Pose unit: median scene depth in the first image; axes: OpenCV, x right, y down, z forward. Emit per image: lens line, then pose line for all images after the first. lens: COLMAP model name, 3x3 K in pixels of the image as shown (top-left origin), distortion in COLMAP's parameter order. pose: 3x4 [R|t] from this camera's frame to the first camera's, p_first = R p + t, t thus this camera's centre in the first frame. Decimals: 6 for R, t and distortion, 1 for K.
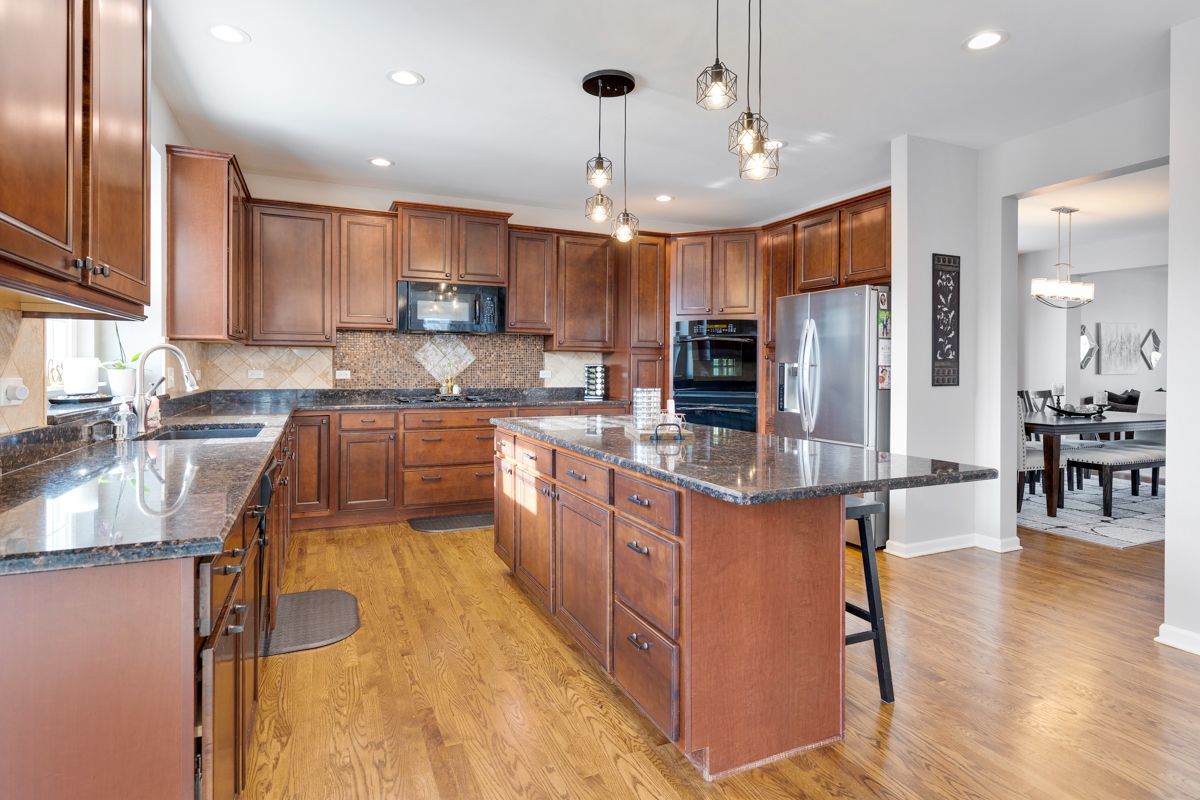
lens RADIAL K [[629.5, 0, 602.7], [0, 629.5, 374.5], [0, 0, 1]] dist [-0.007137, -0.001574]
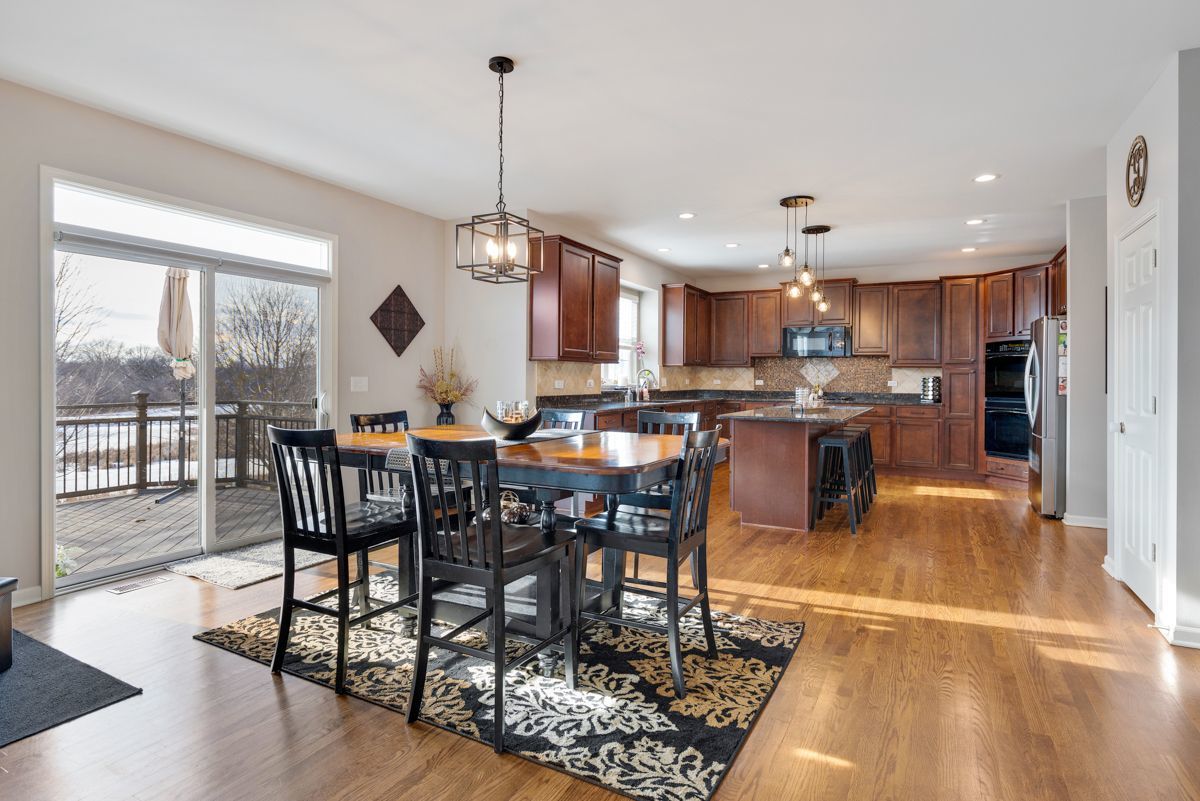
lens RADIAL K [[619.5, 0, 593.6], [0, 619.5, 376.0], [0, 0, 1]] dist [0.003431, 0.000368]
pose [[0.609349, -0.002356, -0.792899, 0.655328], [-0.011953, 0.999855, -0.012157, 0.008161], [0.792812, 0.016886, 0.609232, -0.409584]]
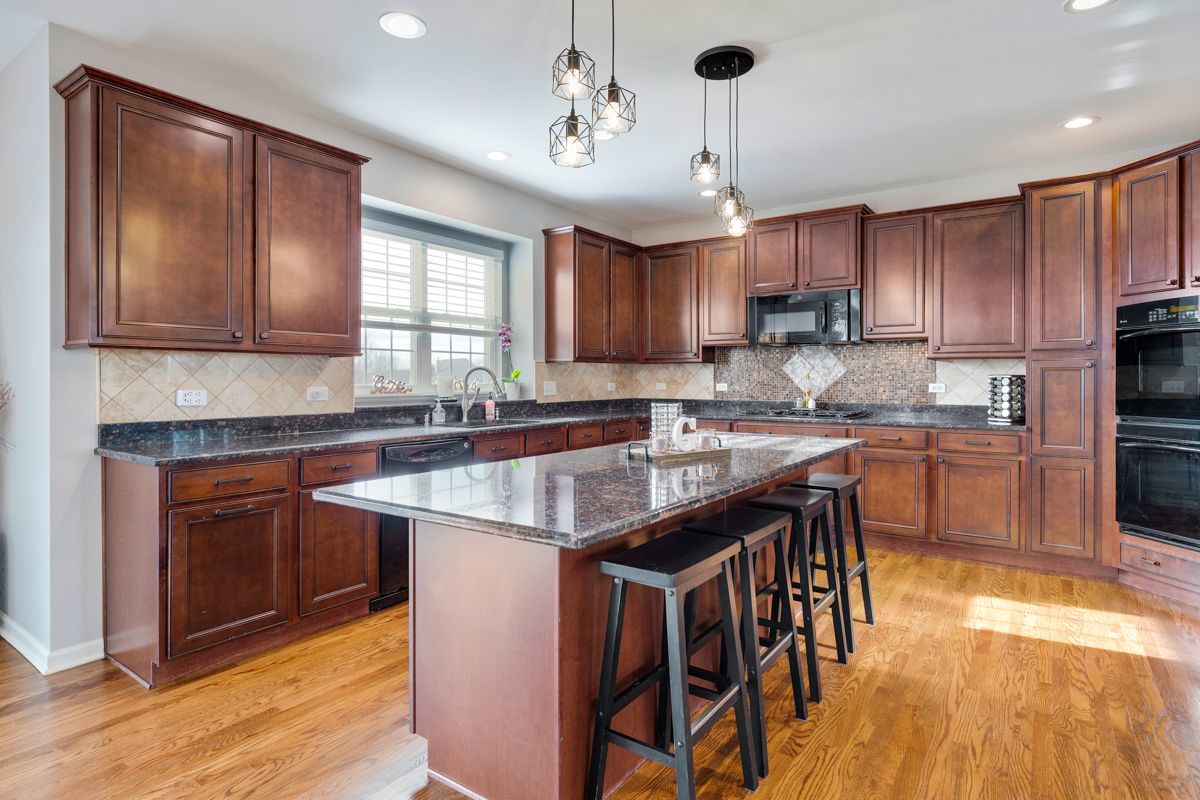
lens RADIAL K [[632.0, 0, 593.1], [0, 632.0, 378.0], [0, 0, 1]] dist [0.002139, 0.000392]
pose [[0.513794, -0.007217, -0.857883, 0.410584], [-0.004664, 0.999926, -0.011205, -0.002259], [0.857901, 0.009759, 0.513722, 0.225060]]
